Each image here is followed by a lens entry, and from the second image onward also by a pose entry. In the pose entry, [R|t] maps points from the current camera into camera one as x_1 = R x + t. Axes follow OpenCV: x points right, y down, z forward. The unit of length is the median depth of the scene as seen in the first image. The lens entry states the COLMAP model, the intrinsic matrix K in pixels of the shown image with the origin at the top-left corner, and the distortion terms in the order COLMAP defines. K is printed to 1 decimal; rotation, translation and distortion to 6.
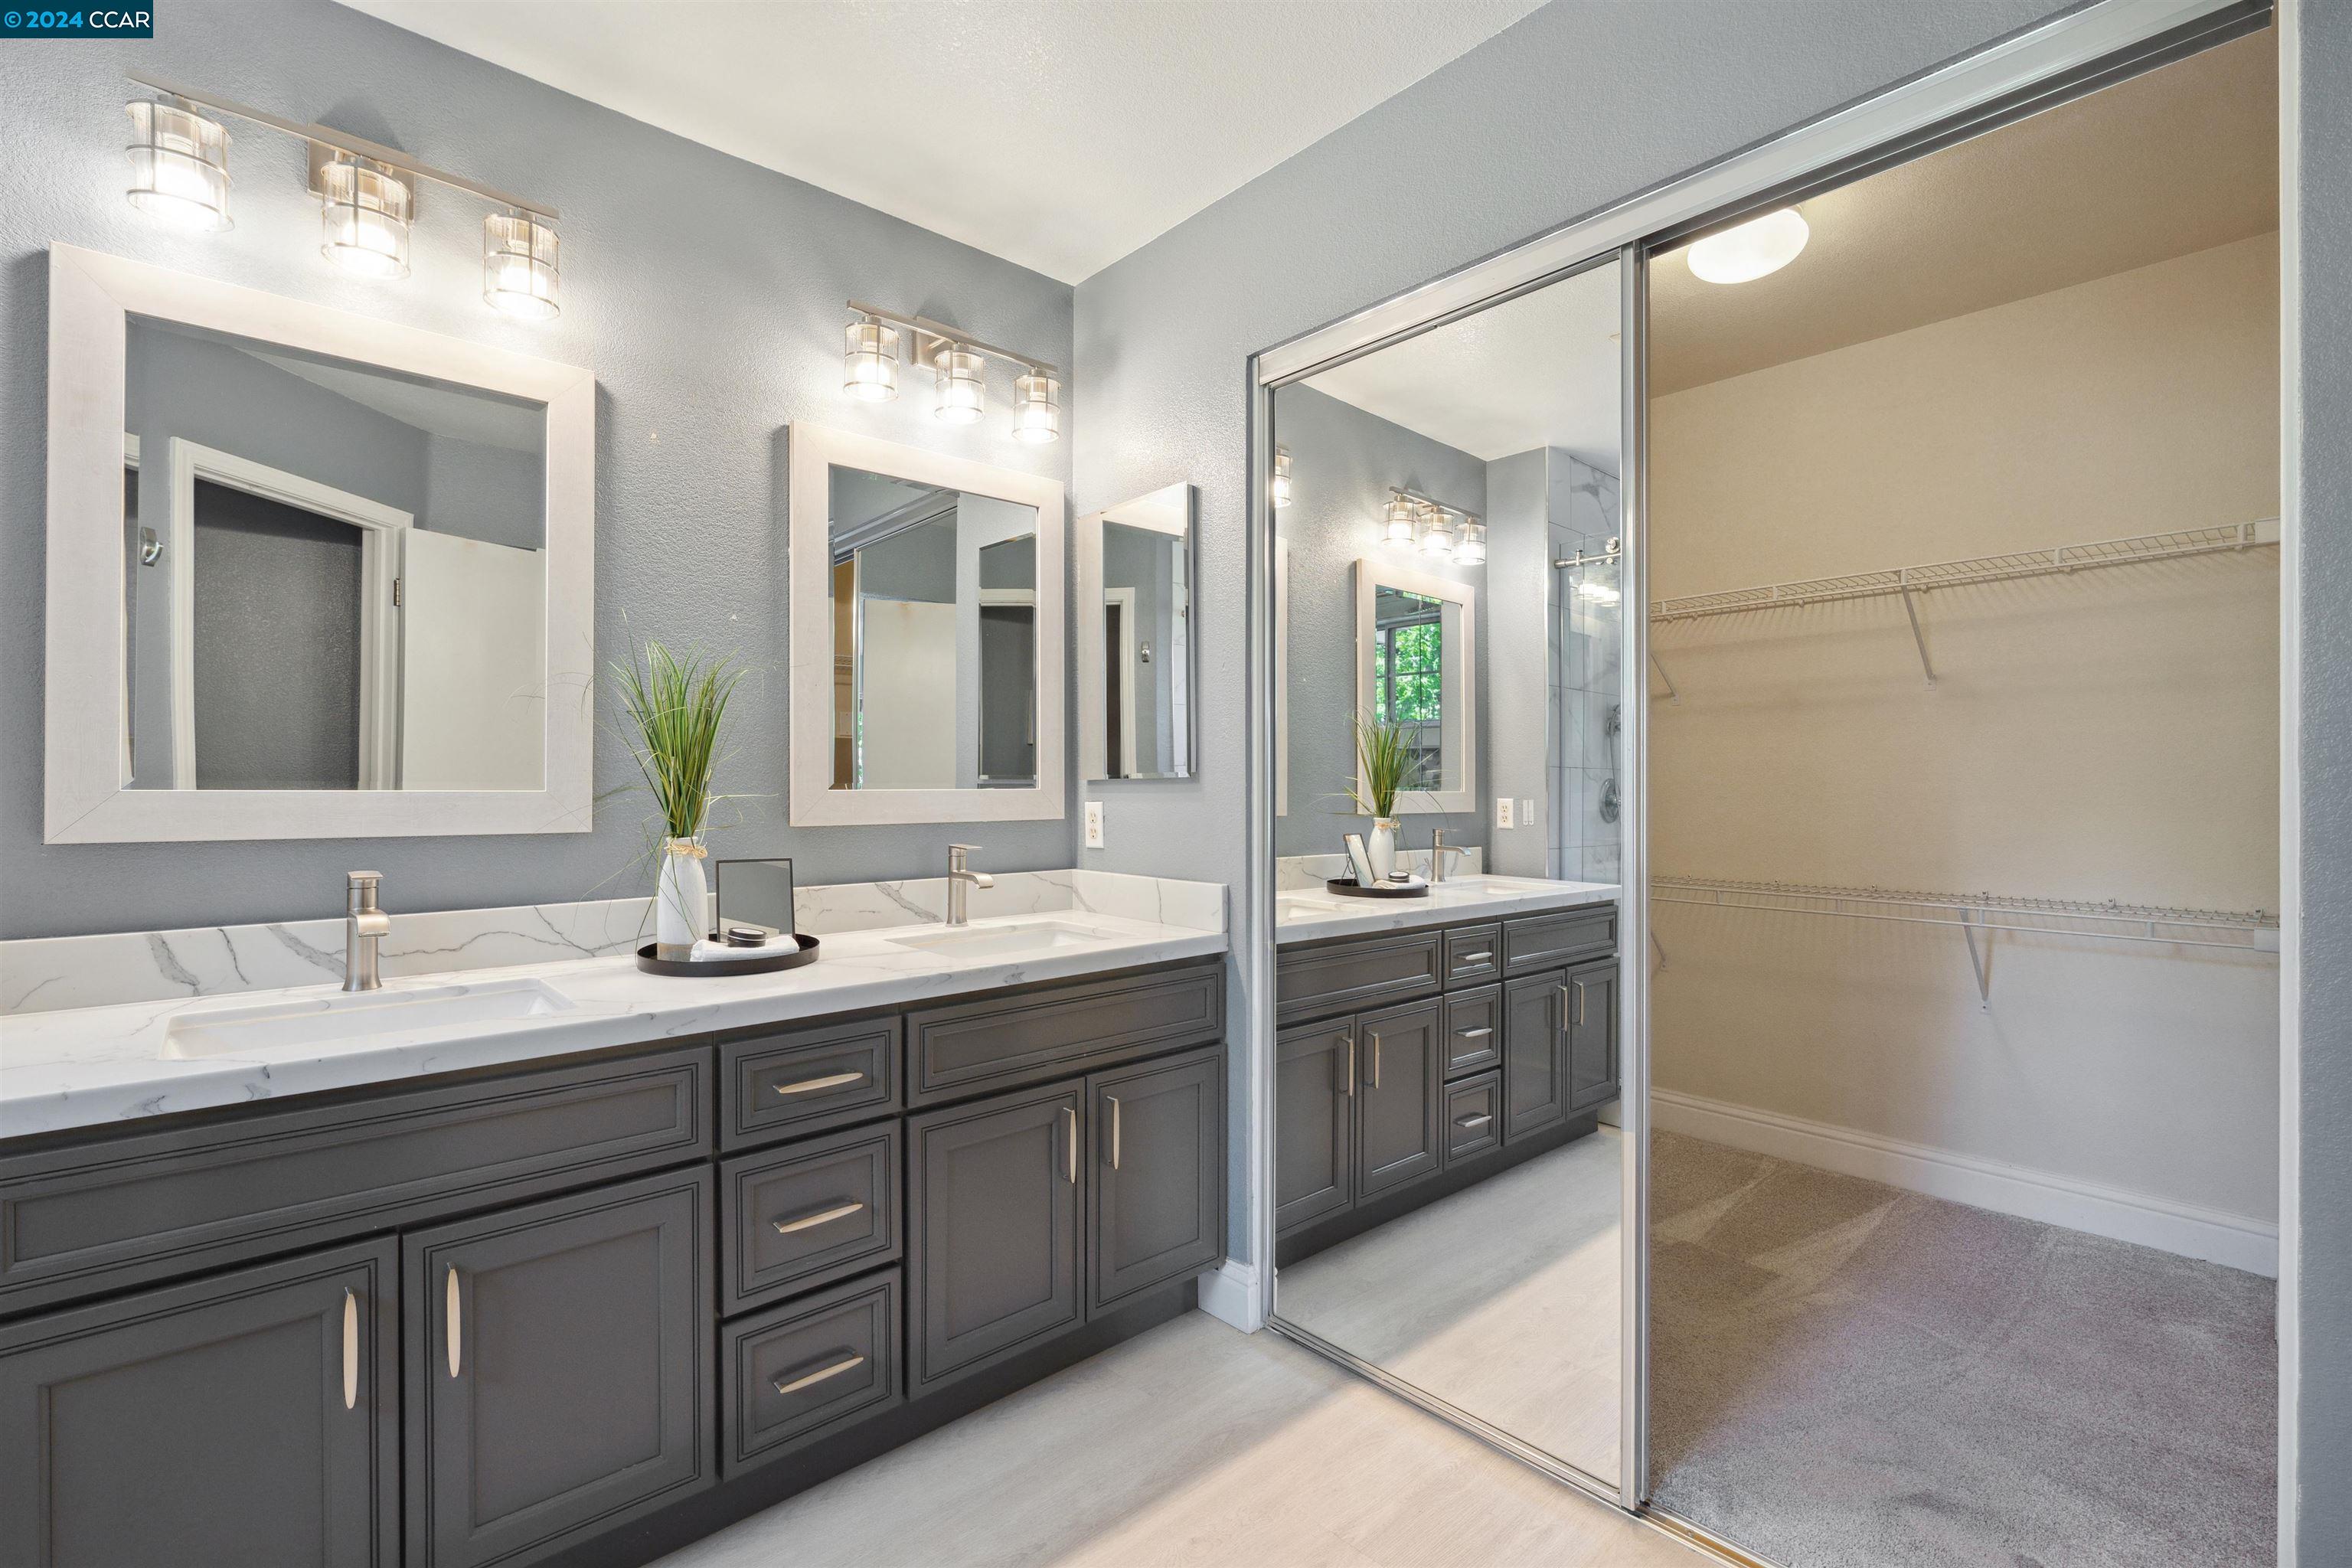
lens RADIAL K [[1043.4, 0, 1222.2], [0, 1043.4, 766.9], [0, 0, 1]] dist [0.012241, 0.000466]
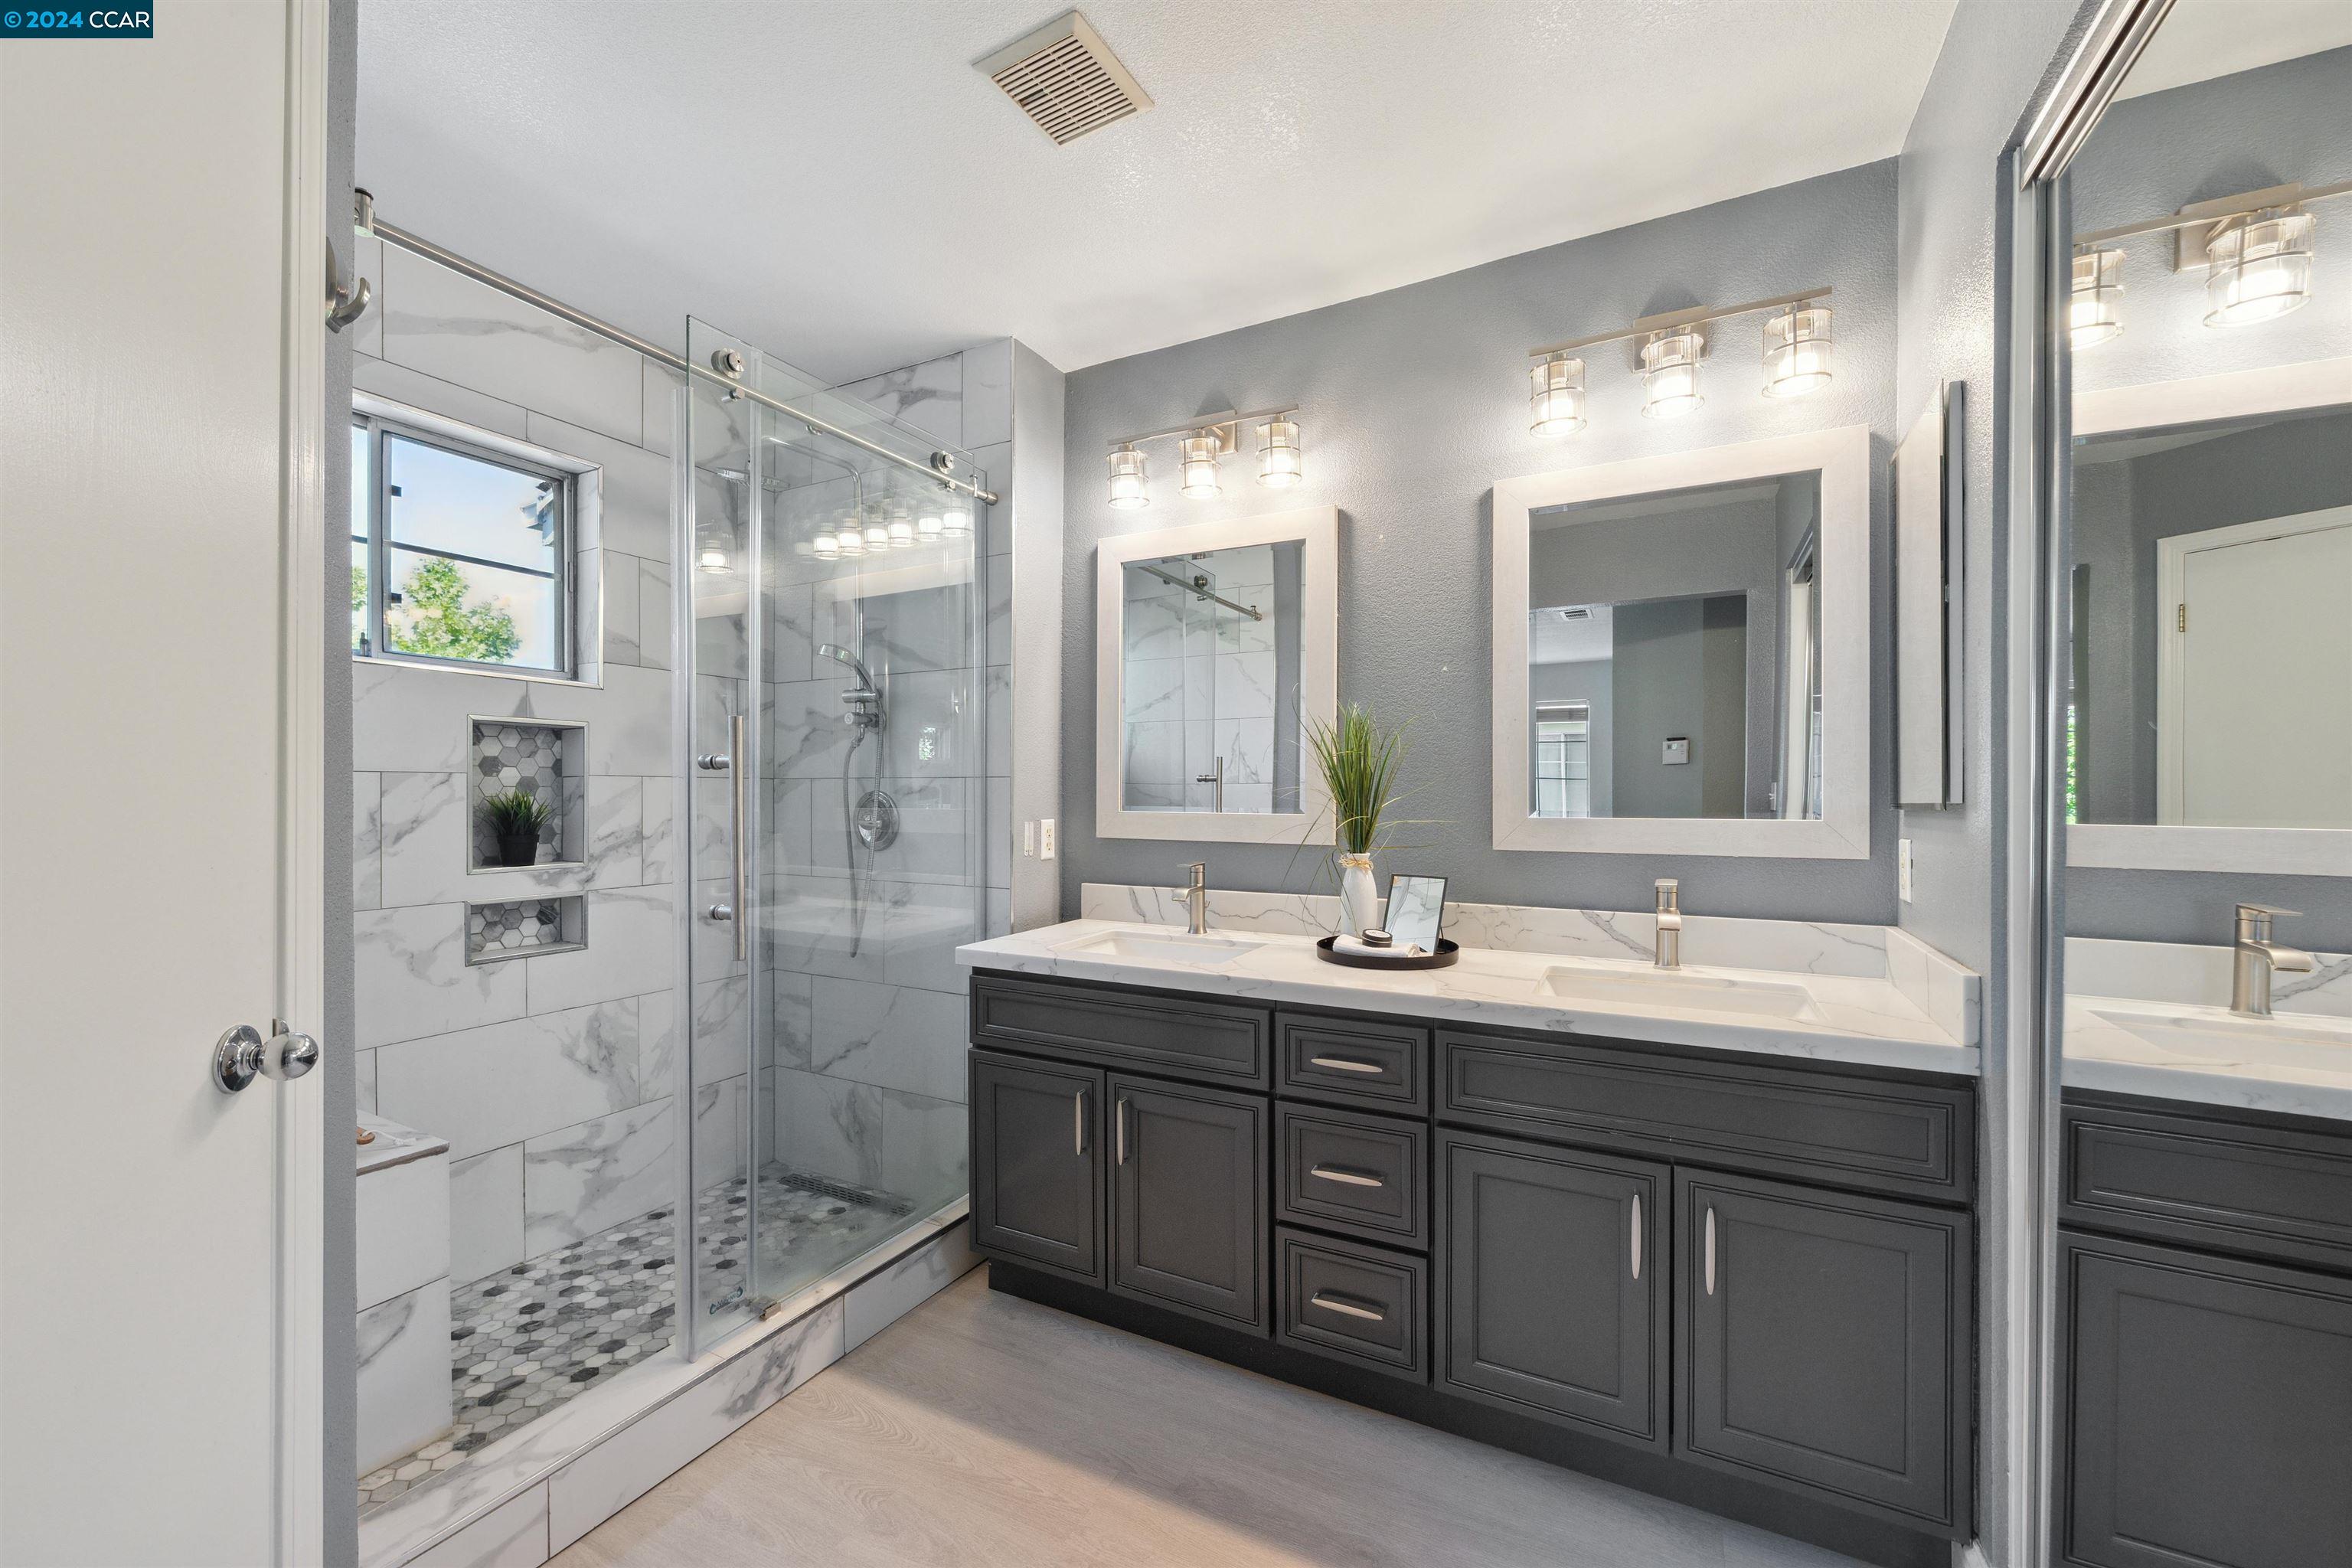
lens RADIAL K [[924.8, 0, 1191.2], [0, 924.8, 819.9], [0, 0, 1]] dist [0.003336, -0.000464]
pose [[0.343995, 0.015742, -0.938839, 0.381804], [0.004554, 0.999820, 0.018433, 0.004590], [0.938960, -0.010617, 0.343862, 0.347193]]
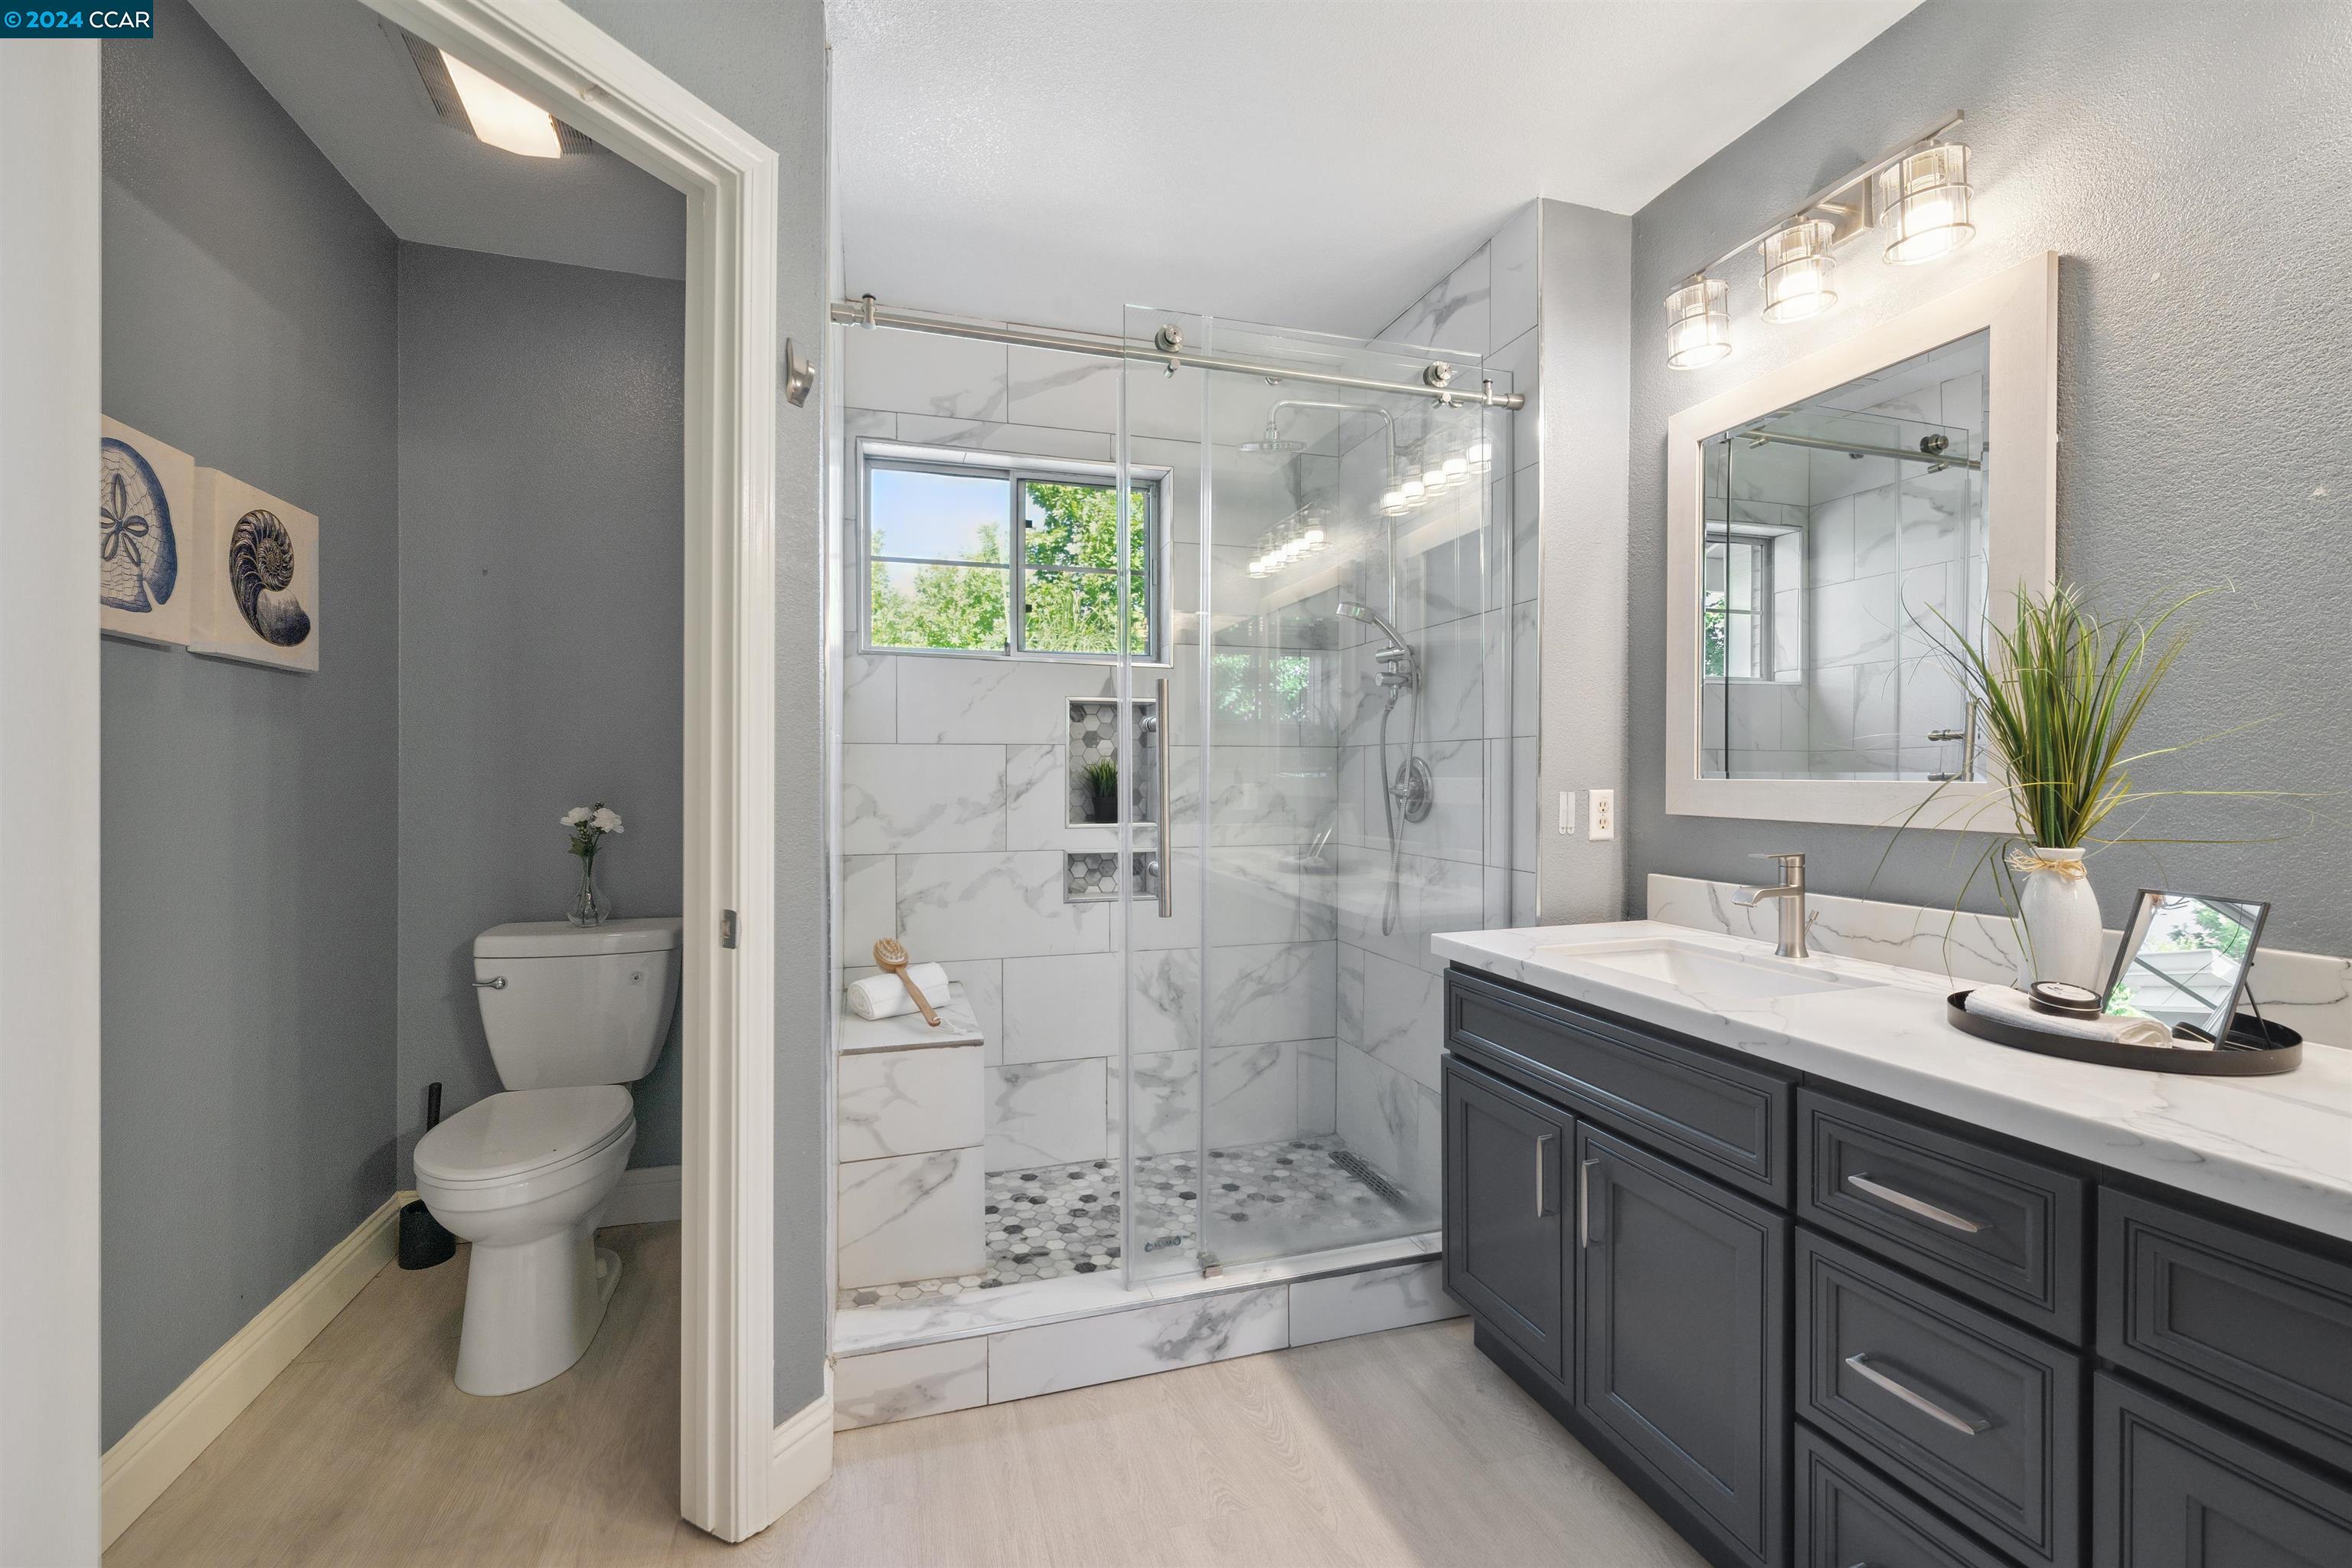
lens RADIAL K [[978.5, 0, 1196.3], [0, 978.5, 801.5], [0, 0, 1]] dist [-0.003584, -0.000857]
pose [[-0.428039, 0.012501, -0.903674, 0.283331], [-0.000932, 0.999898, 0.014273, 0.021647], [0.903760, 0.006951, -0.427983, 0.612880]]
